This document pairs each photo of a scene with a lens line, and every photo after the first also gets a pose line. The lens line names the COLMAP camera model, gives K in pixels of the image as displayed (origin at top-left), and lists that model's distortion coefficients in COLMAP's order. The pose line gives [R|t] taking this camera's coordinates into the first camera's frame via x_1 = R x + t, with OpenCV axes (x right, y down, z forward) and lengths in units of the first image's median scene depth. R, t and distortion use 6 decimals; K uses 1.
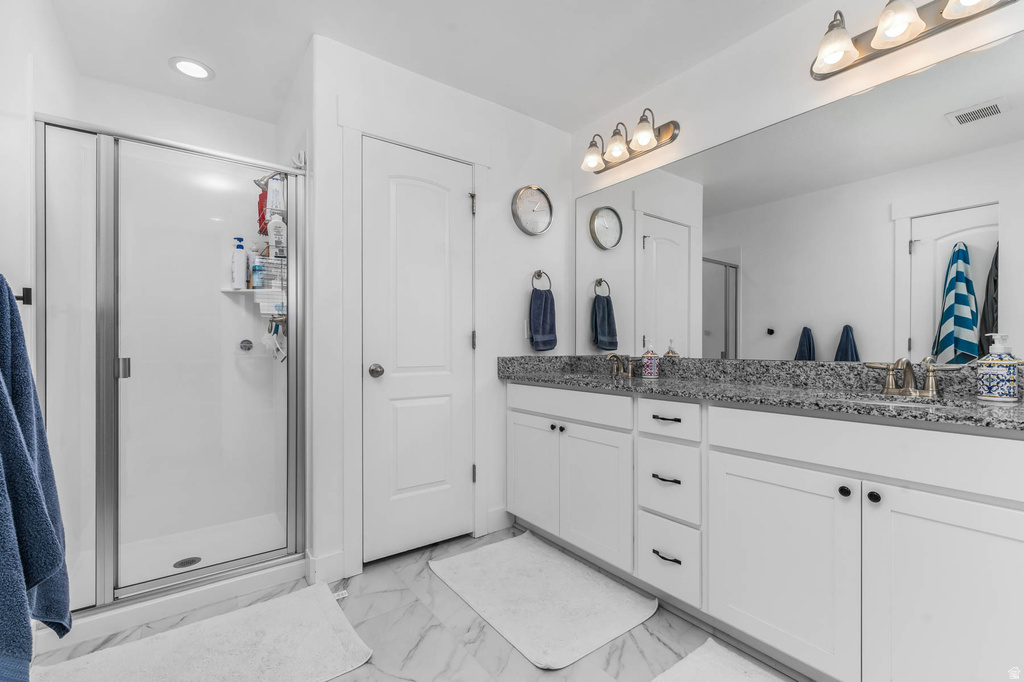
lens RADIAL K [[441.1, 0, 511.7], [0, 441.1, 344.7], [0, 0, 1]] dist [0.001661, 0.000269]
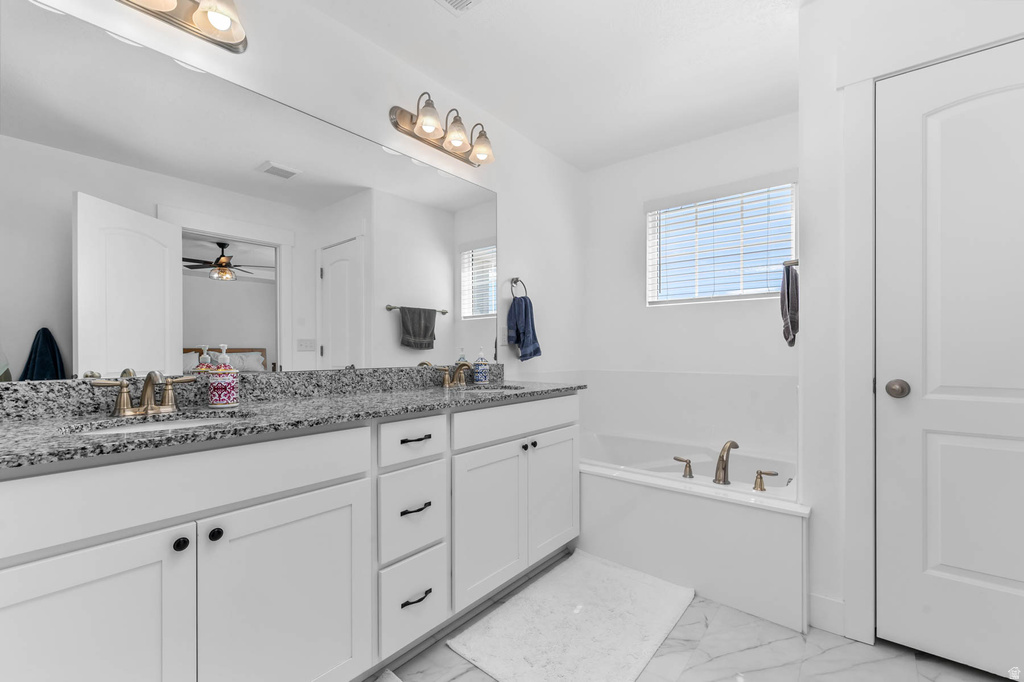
lens RADIAL K [[441.1, 0, 511.6], [0, 441.1, 348.3], [0, 0, 1]] dist [0.001661, 0.000269]
pose [[-0.250514, 0.006029, 0.968094, -0.498554], [-0.000724, 0.999979, -0.006415, -0.005949], [-0.968113, -0.002308, -0.250505, 0.955586]]
